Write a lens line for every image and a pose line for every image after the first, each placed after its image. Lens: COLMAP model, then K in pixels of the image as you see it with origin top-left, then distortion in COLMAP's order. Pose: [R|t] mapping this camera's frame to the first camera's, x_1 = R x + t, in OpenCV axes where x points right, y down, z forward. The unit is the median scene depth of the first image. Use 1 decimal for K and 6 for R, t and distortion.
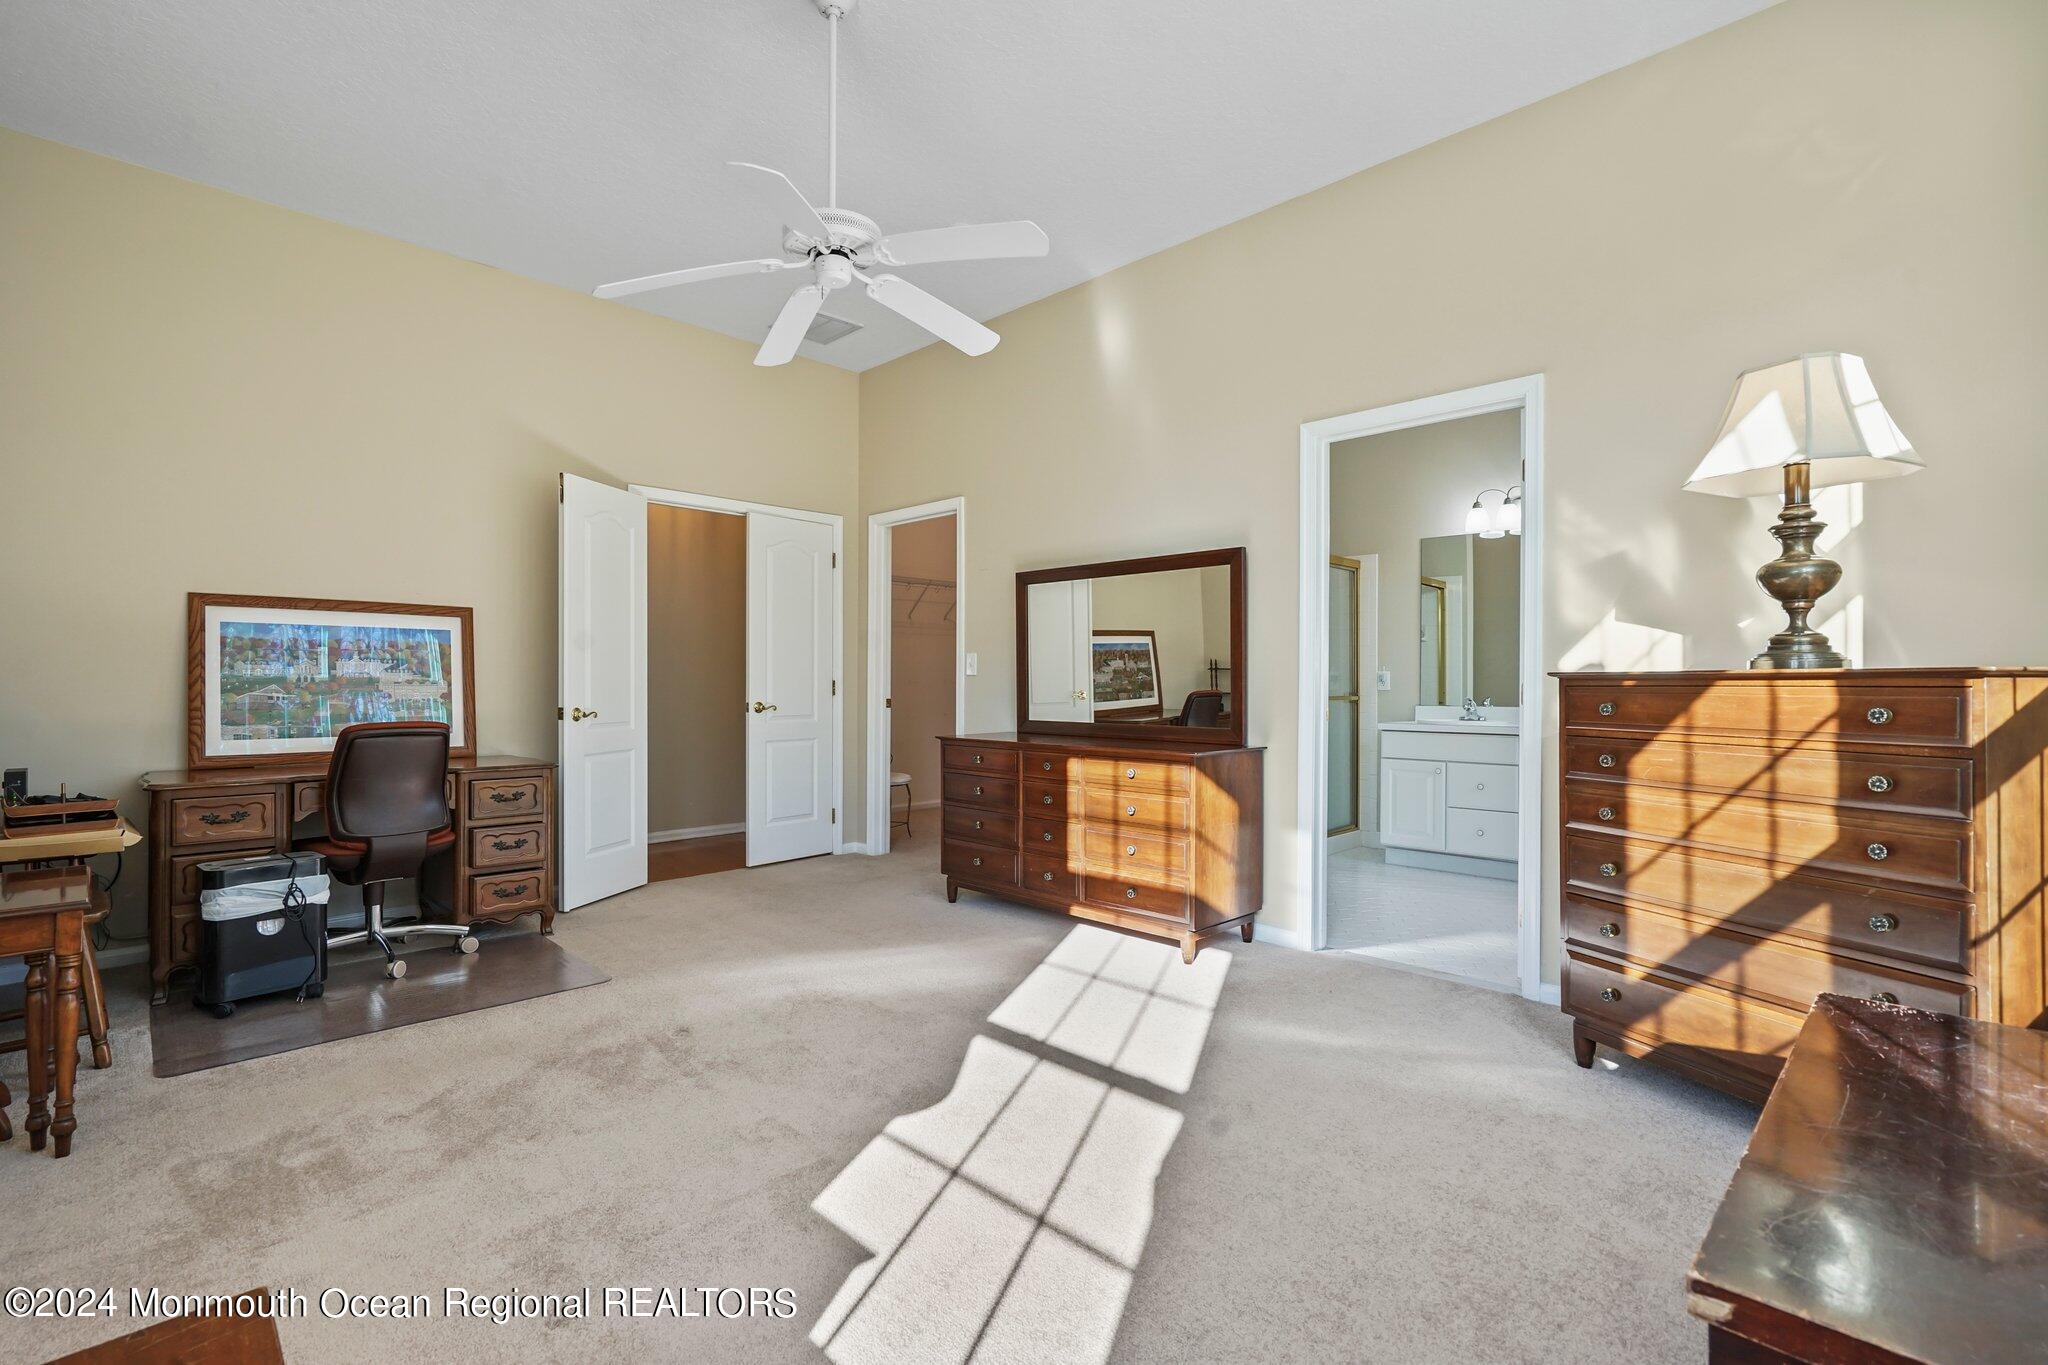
lens RADIAL K [[932.1, 0, 1022.9], [0, 932.1, 677.6], [0, 0, 1]] dist [-0.000015, 0.000755]
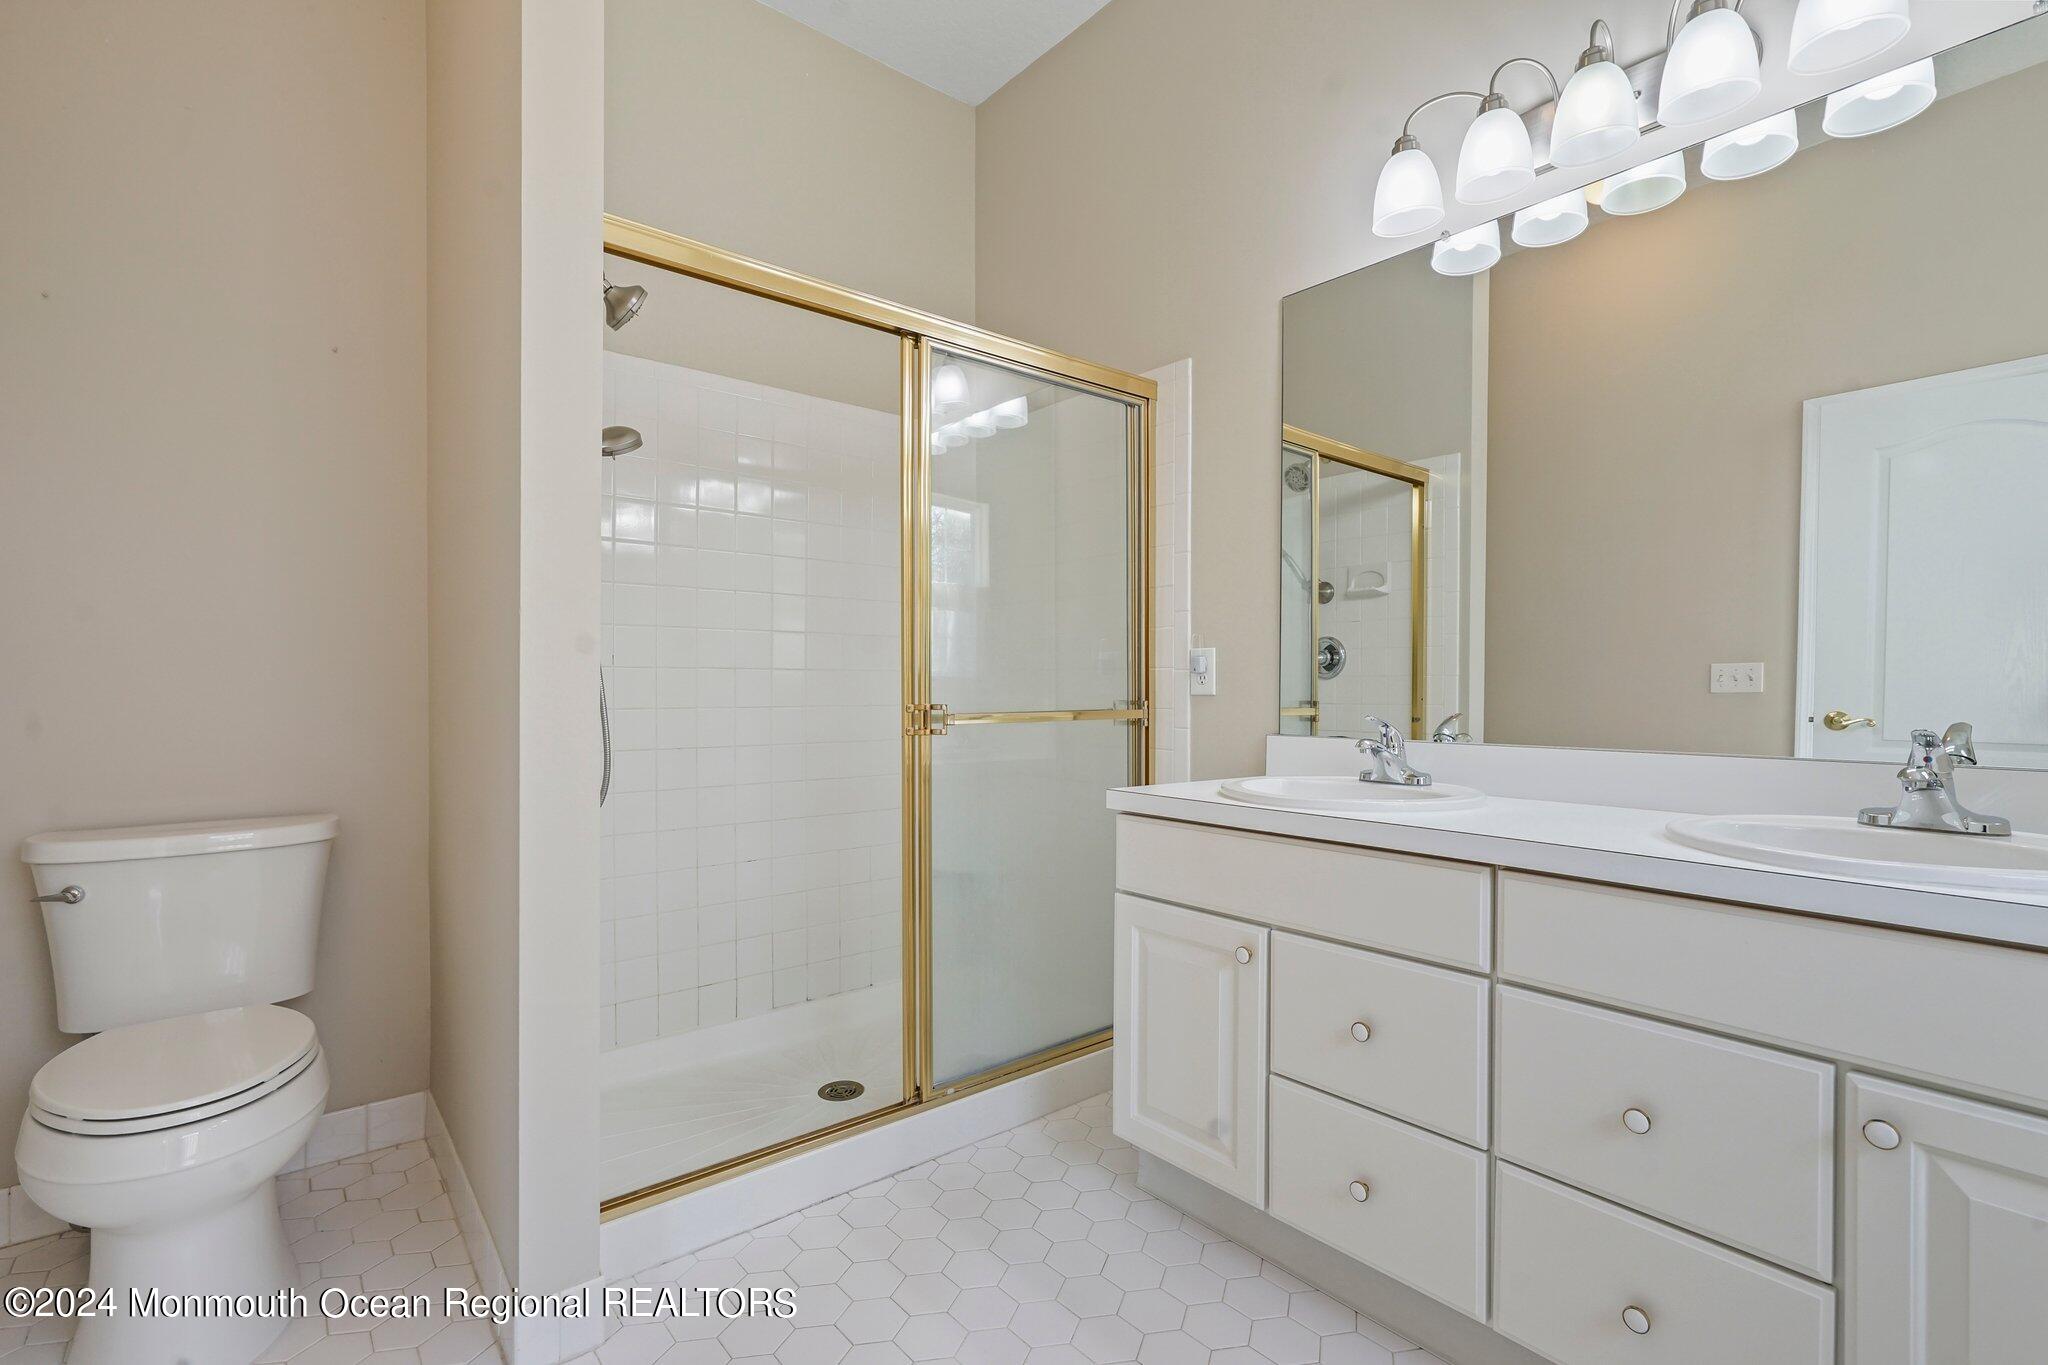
lens RADIAL K [[932.1, 0, 1022.7], [0, 932.1, 684.6], [0, 0, 1]] dist [-0.000015, 0.000755]
pose [[0.994687, 0.002320, -0.102922, 0.347987], [-0.001405, 0.999959, 0.008964, 0.005831], [0.102938, -0.008771, 0.994649, 0.587034]]
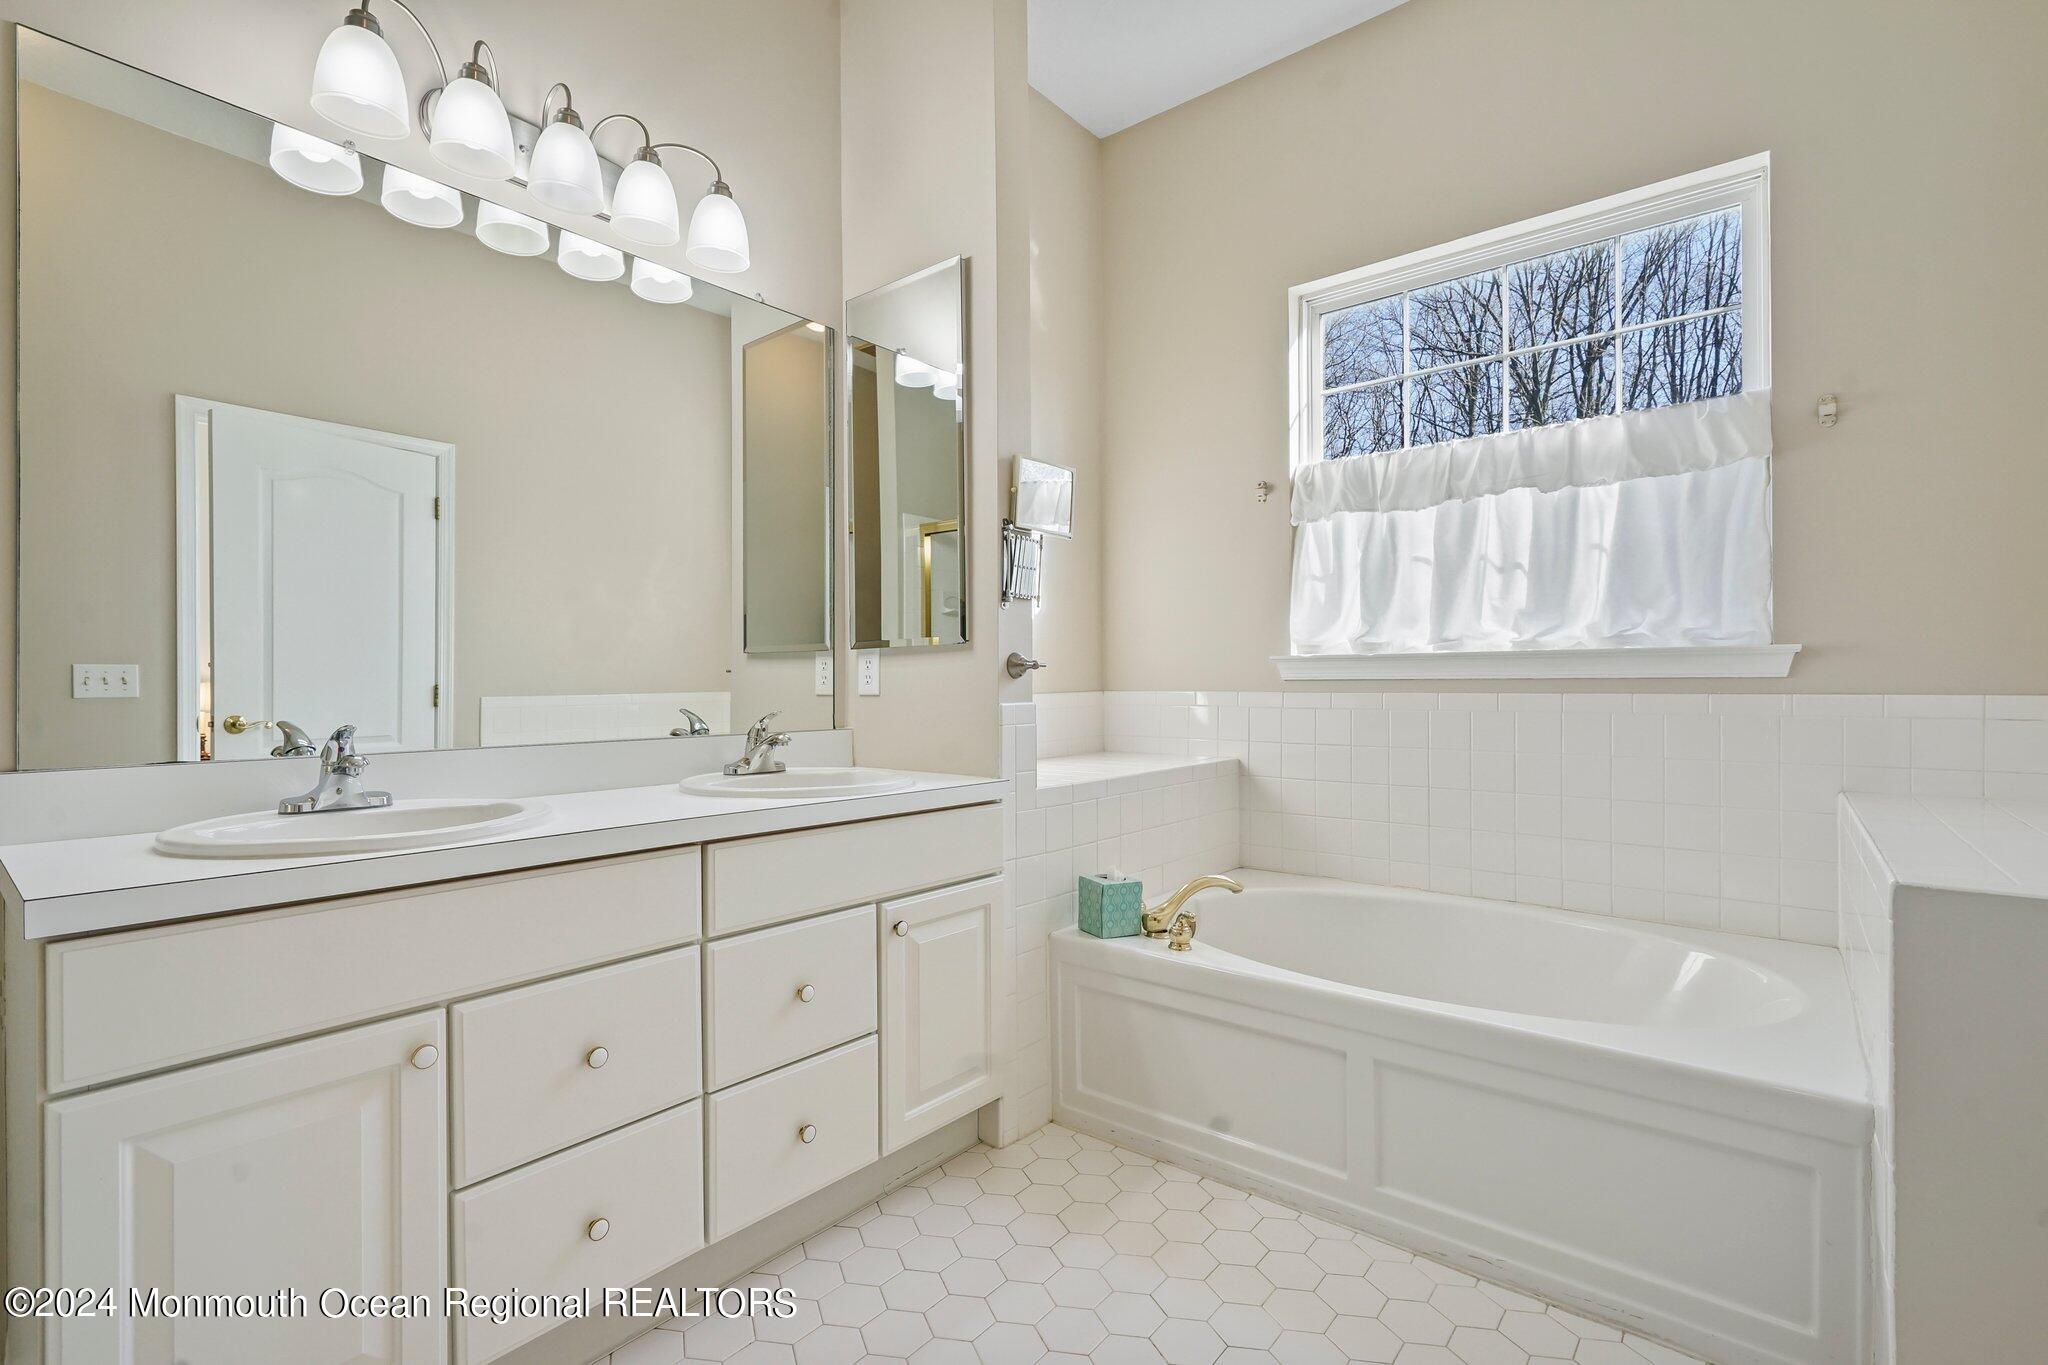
lens RADIAL K [[932.1, 0, 981.0], [0, 932.1, 692.7], [0, 0, 1]] dist [-0.000015, 0.000755]
pose [[-0.046727, -0.011486, 0.998842, 0.183062], [0.000109, 0.999934, 0.011503, 0.007146], [-0.998908, 0.000646, -0.046723, 0.751892]]
